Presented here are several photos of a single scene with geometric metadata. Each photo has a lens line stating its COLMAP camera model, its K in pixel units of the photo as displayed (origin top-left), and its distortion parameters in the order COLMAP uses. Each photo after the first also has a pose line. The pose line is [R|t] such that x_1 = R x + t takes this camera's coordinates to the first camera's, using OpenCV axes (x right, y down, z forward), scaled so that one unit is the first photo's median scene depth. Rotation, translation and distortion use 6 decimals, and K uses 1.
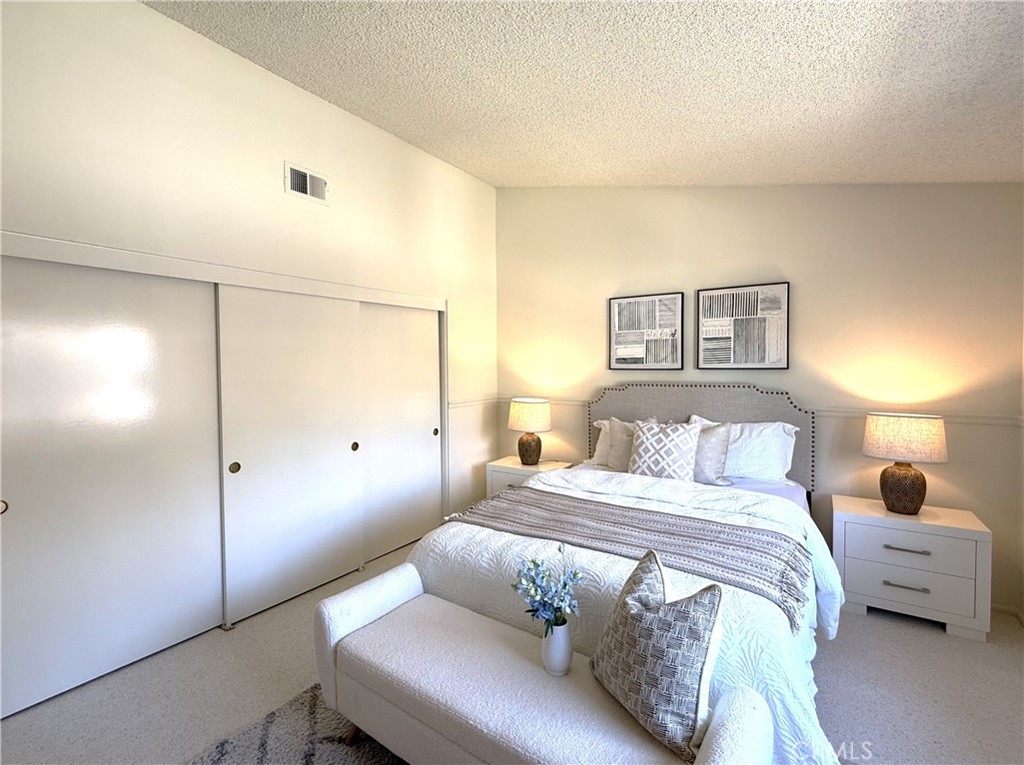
lens RADIAL K [[446.3, 0, 473.4], [0, 446.3, 359.1], [0, 0, 1]] dist [-0.000263, -0.000084]
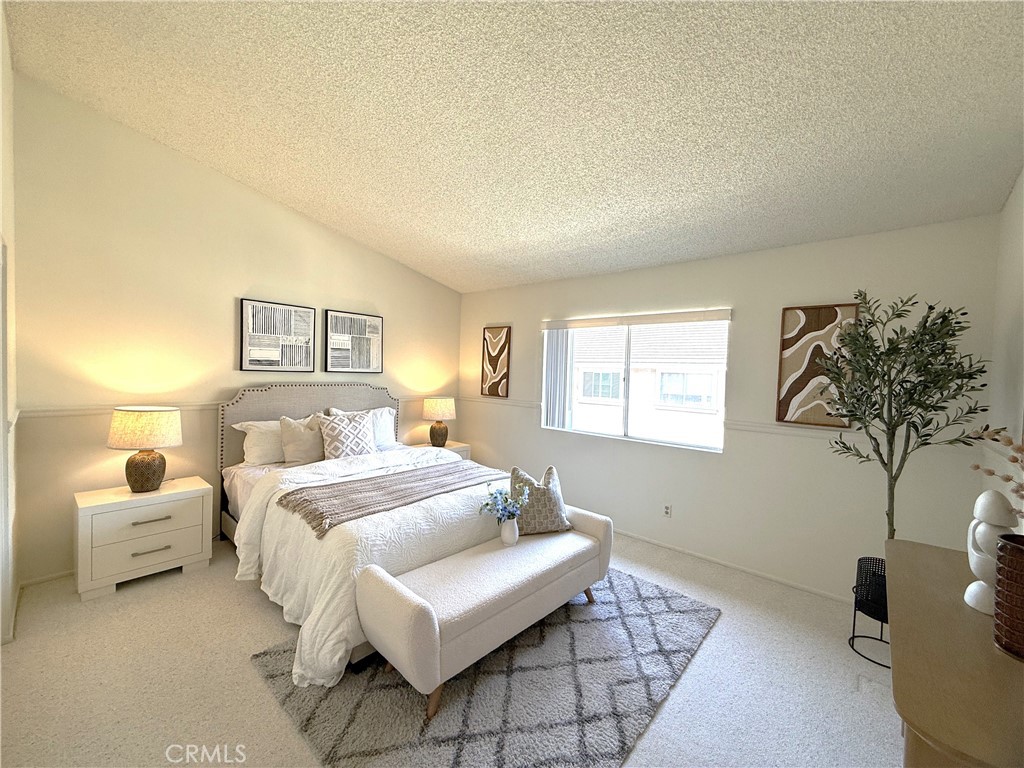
lens RADIAL K [[409.7, 0, 510.4], [0, 409.7, 386.1], [0, 0, 1]] dist [-0.001247, -0.000010]
pose [[0.128137, -0.024333, 0.991458, -0.627390], [-0.045928, 0.998481, 0.030442, 0.003053], [-0.990692, -0.049436, 0.126825, 0.356265]]
